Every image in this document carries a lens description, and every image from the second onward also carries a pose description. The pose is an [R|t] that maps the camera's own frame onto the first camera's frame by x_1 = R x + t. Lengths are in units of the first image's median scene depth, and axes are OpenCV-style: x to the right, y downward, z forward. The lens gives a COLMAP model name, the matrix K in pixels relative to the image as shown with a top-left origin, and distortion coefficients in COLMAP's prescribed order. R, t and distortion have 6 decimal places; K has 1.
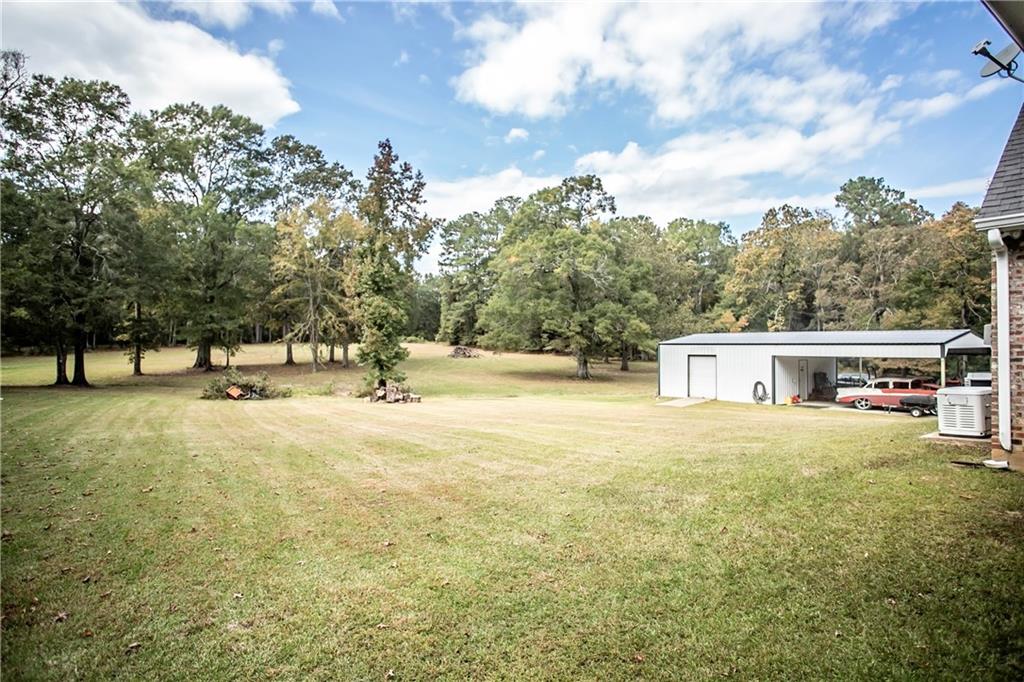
lens RADIAL K [[585.6, 0, 513.3], [0, 585.6, 334.5], [0, 0, 1]] dist [-0.078013, 0.054638]
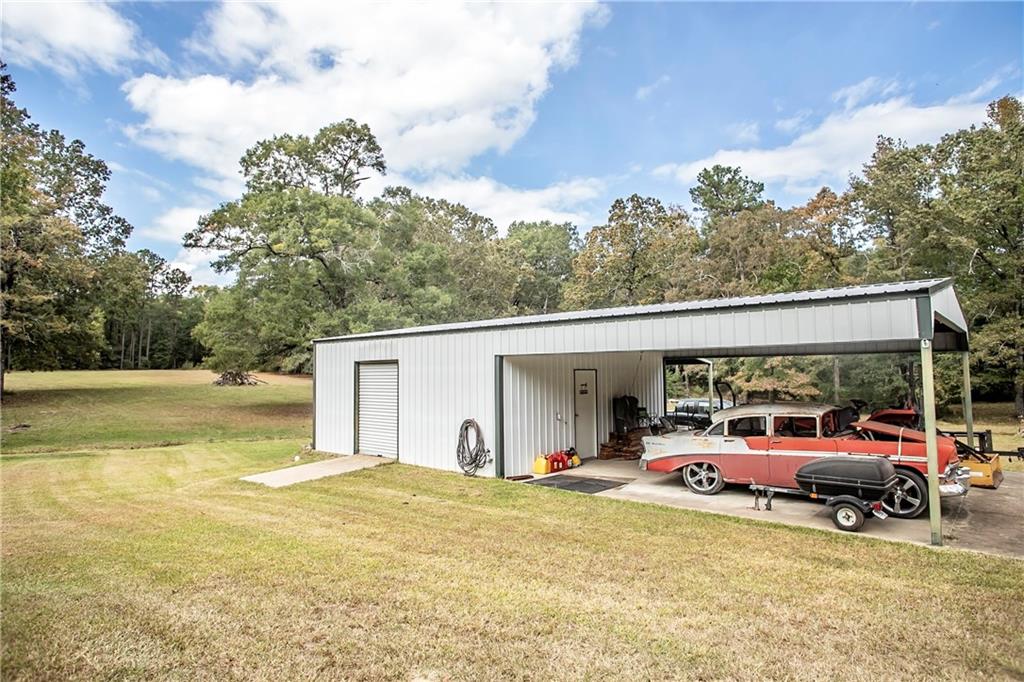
lens RADIAL K [[585.6, 0, 513.3], [0, 585.6, 334.5], [0, 0, 1]] dist [-0.078013, 0.054638]
pose [[0.981677, 0.004114, 0.190508, 0.357622], [0.005789, 0.998662, -0.051397, 0.039833], [-0.190464, 0.051558, 0.980339, 0.555450]]
